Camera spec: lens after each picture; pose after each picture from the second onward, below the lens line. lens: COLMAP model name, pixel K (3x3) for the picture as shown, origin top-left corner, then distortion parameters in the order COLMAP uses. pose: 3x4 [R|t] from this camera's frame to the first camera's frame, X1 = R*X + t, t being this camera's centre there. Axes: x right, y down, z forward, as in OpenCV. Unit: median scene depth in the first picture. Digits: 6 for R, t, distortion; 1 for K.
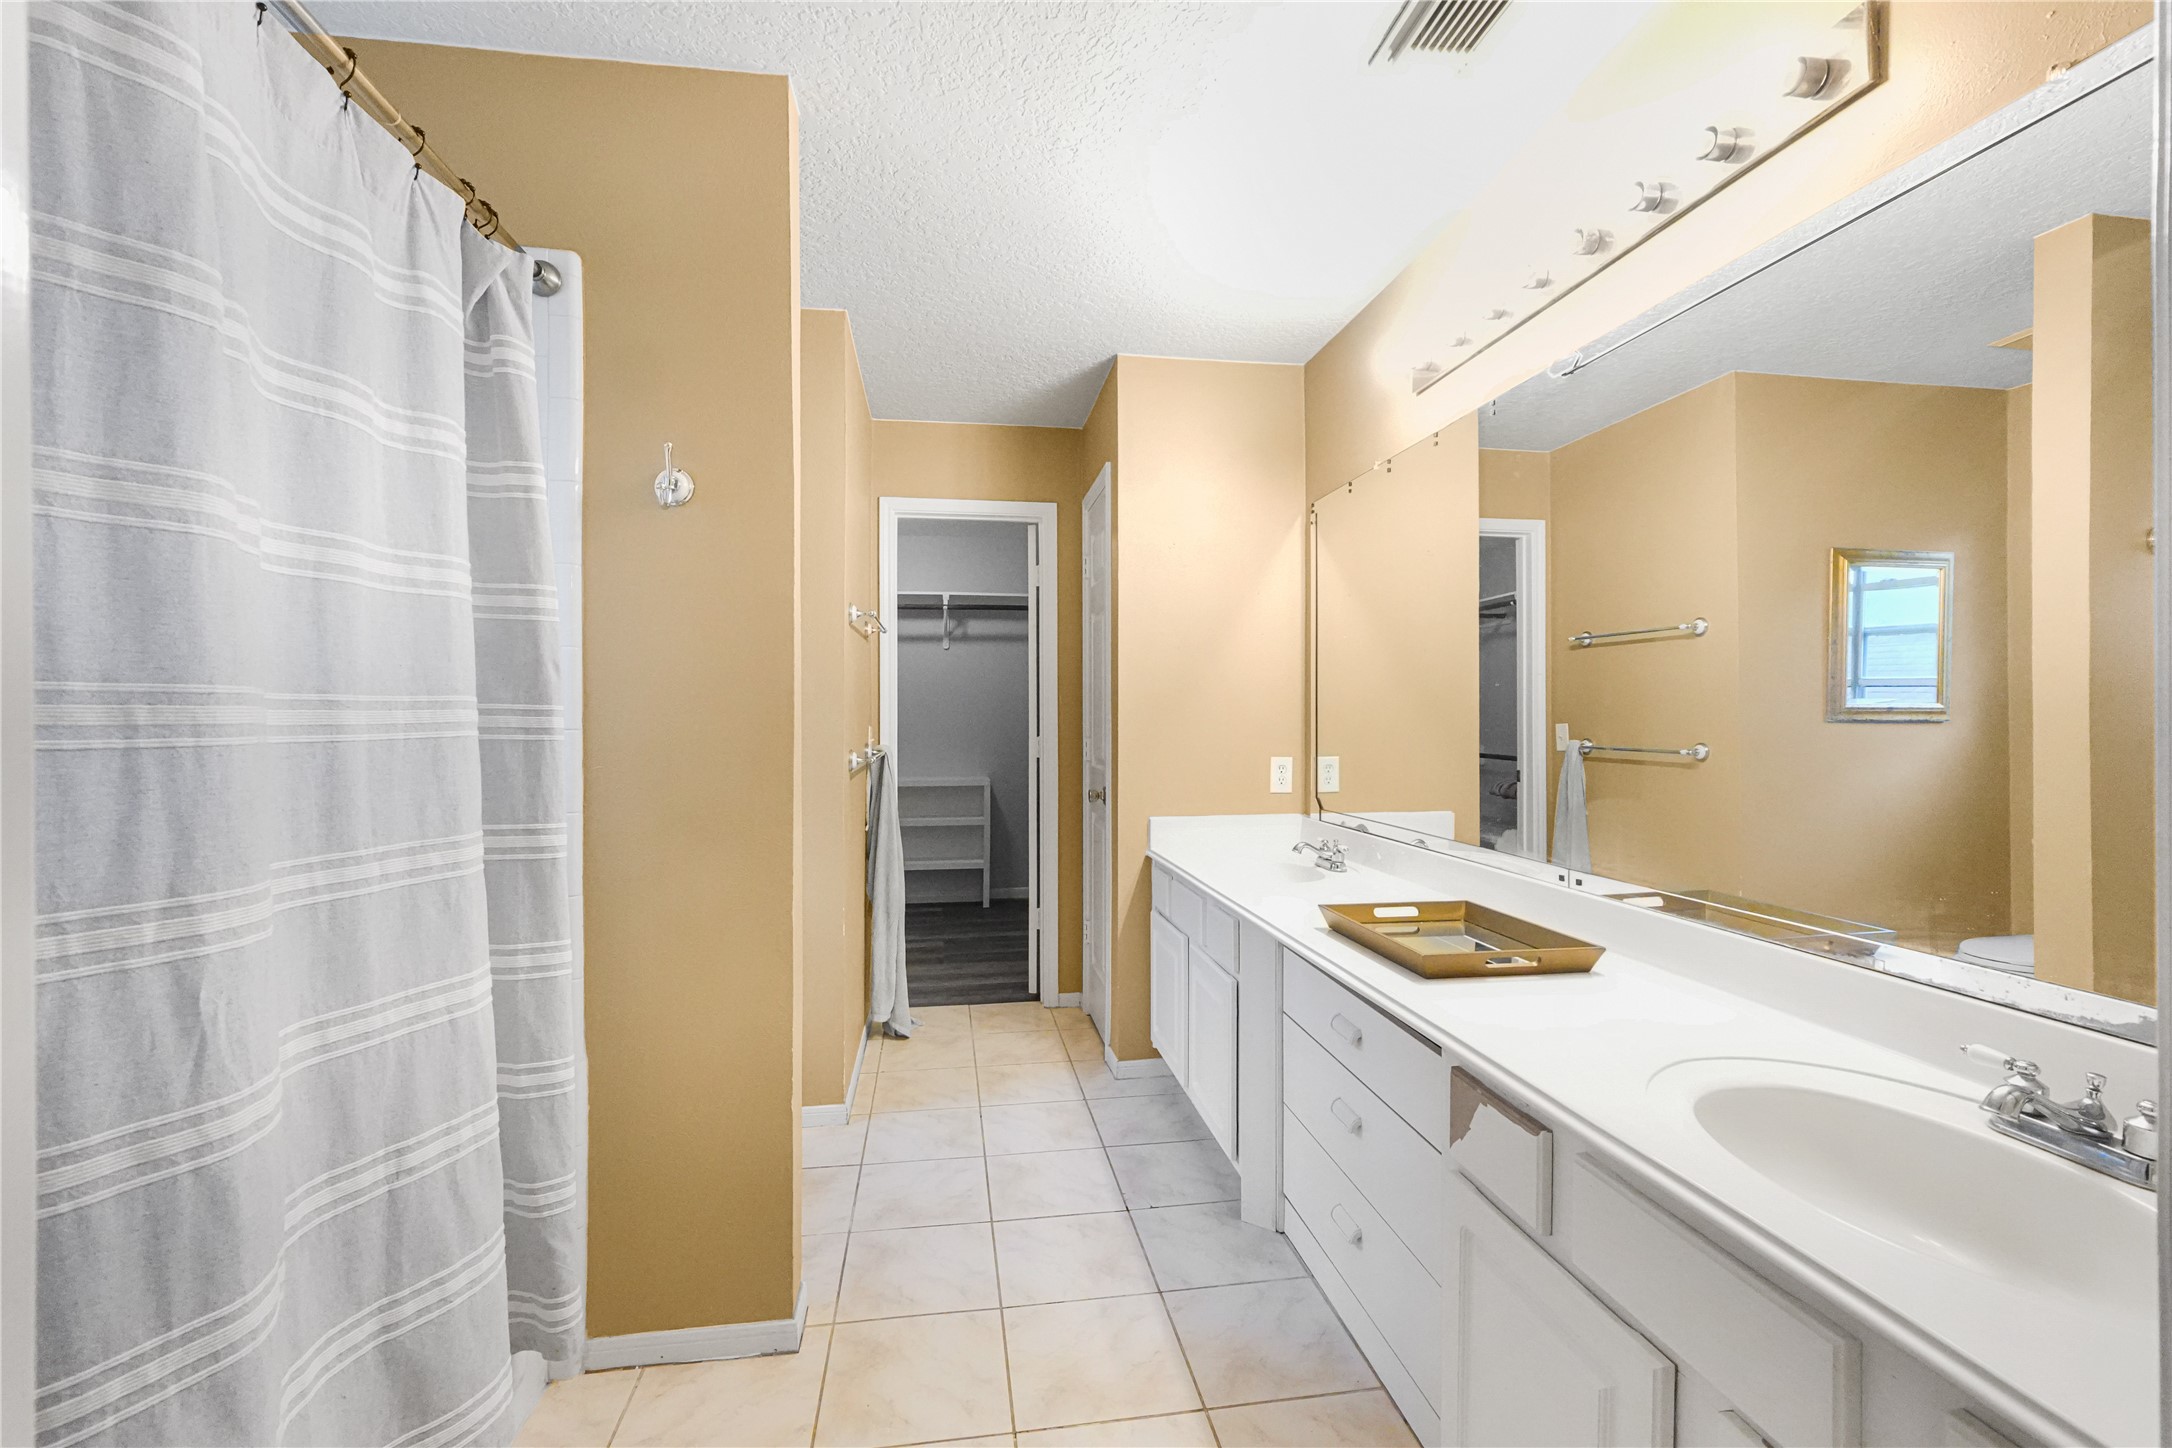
lens RADIAL K [[914.6, 0, 1081.0], [0, 914.6, 718.3], [0, 0, 1]] dist [-0.018794, 0.006918]
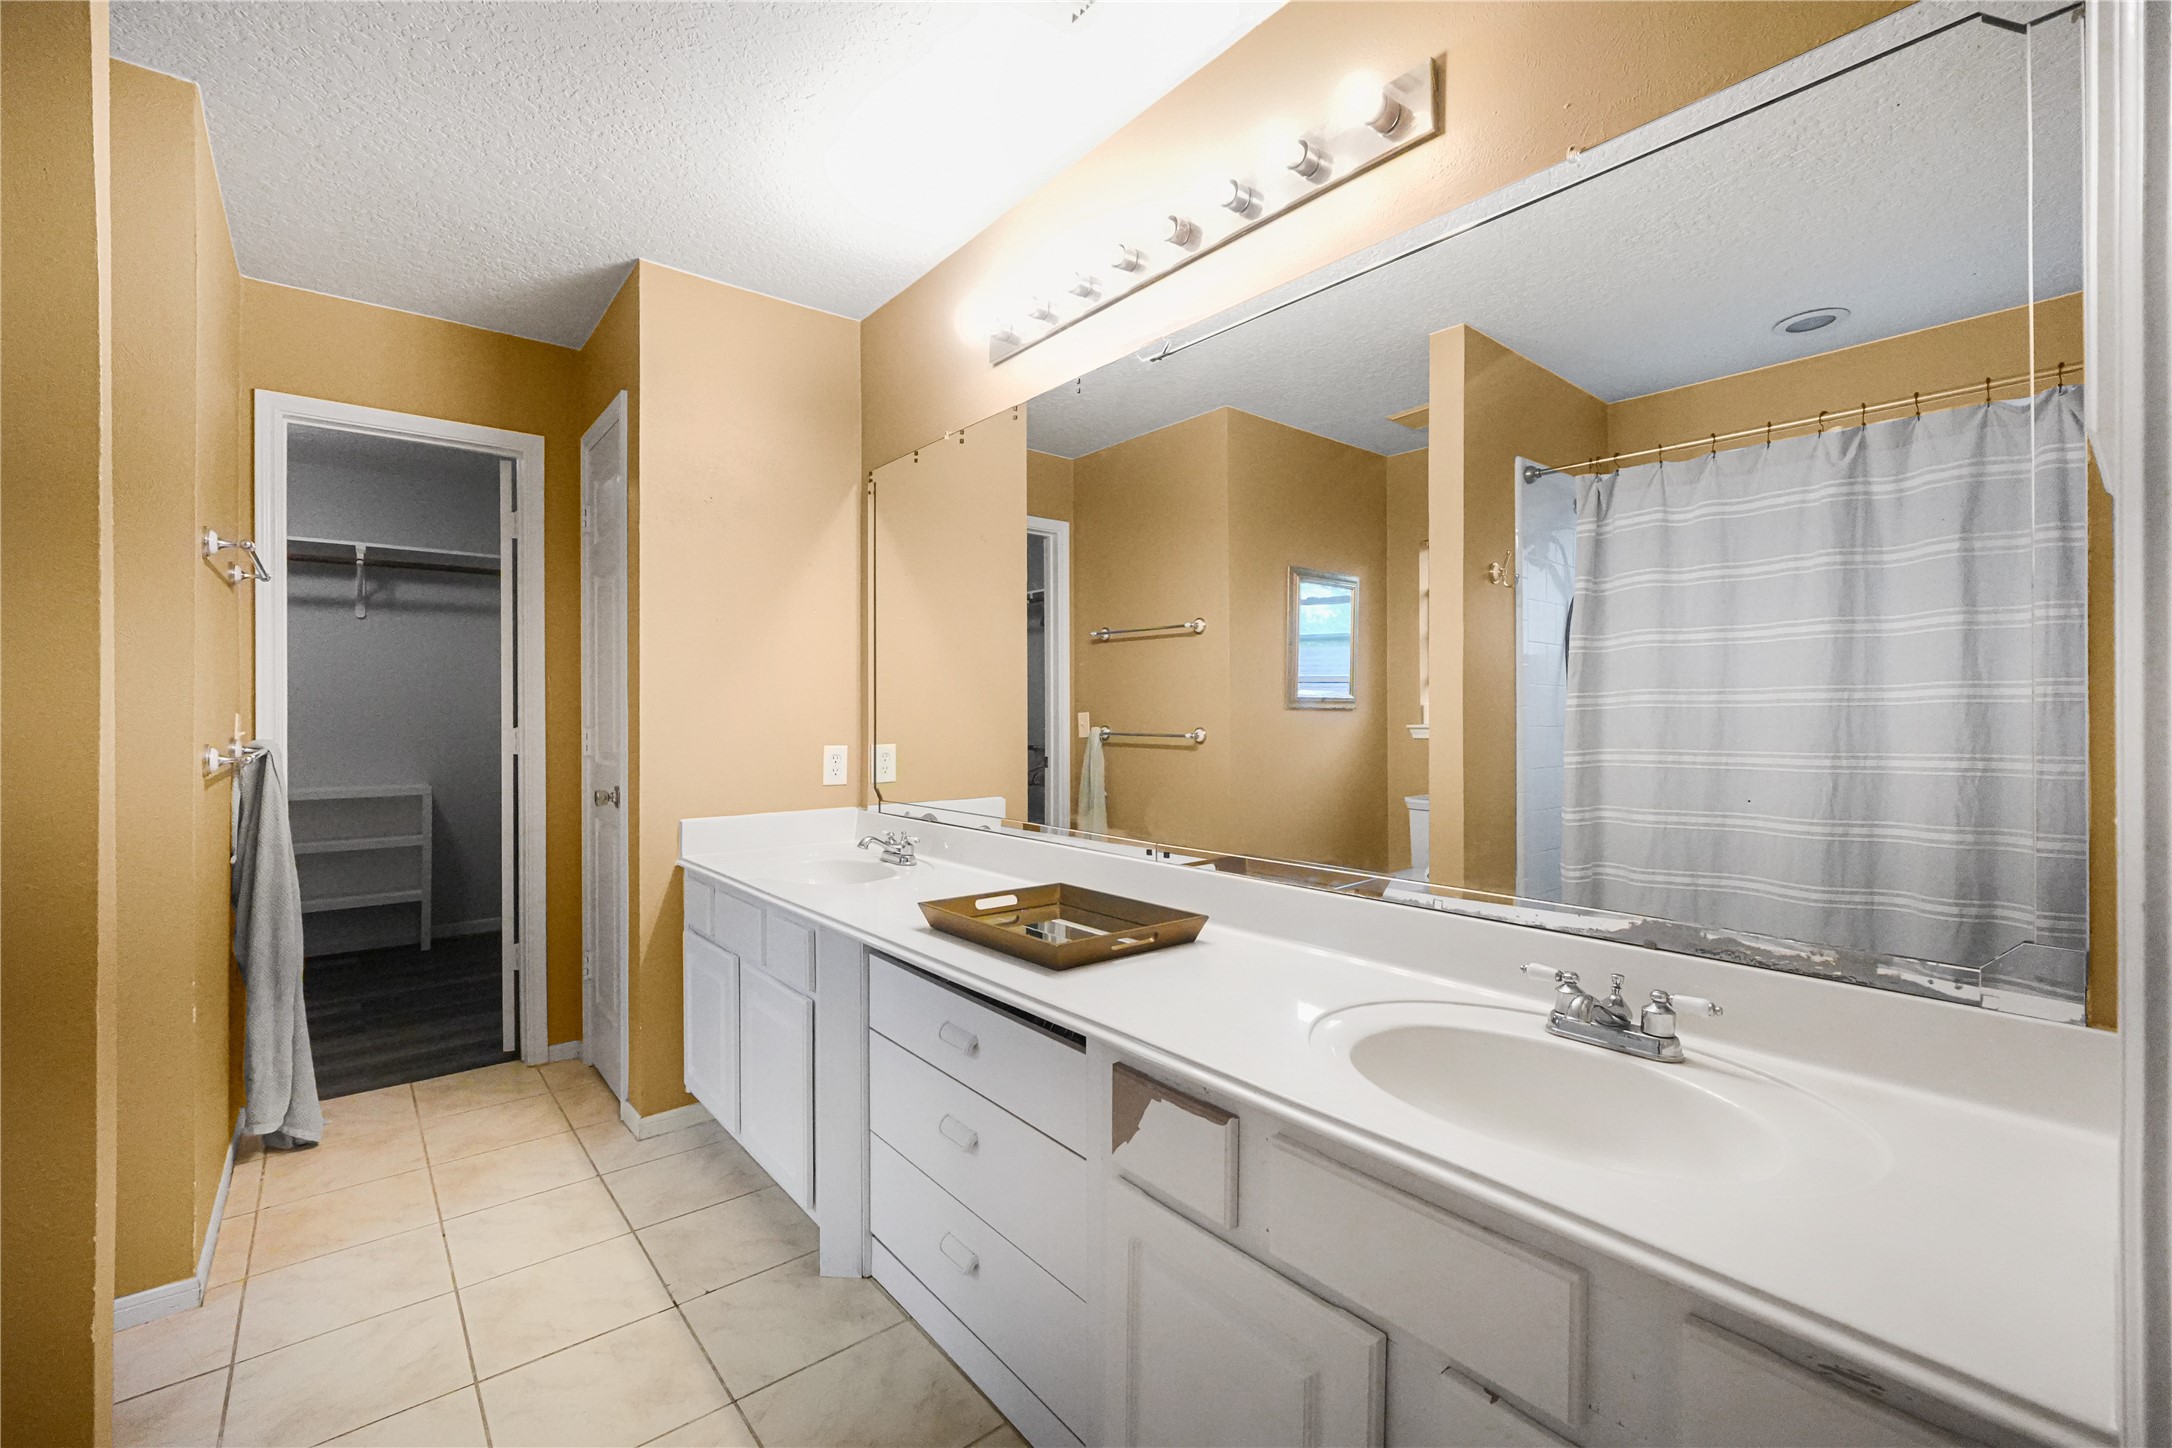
lens RADIAL K [[914.6, 0, 1081.0], [0, 914.6, 718.3], [0, 0, 1]] dist [-0.018794, 0.006918]
pose [[0.860058, -0.001666, 0.510194, -0.036789], [0.000369, 0.999996, 0.002644, 0.013469], [-0.510196, -0.002086, 0.860056, 0.094819]]
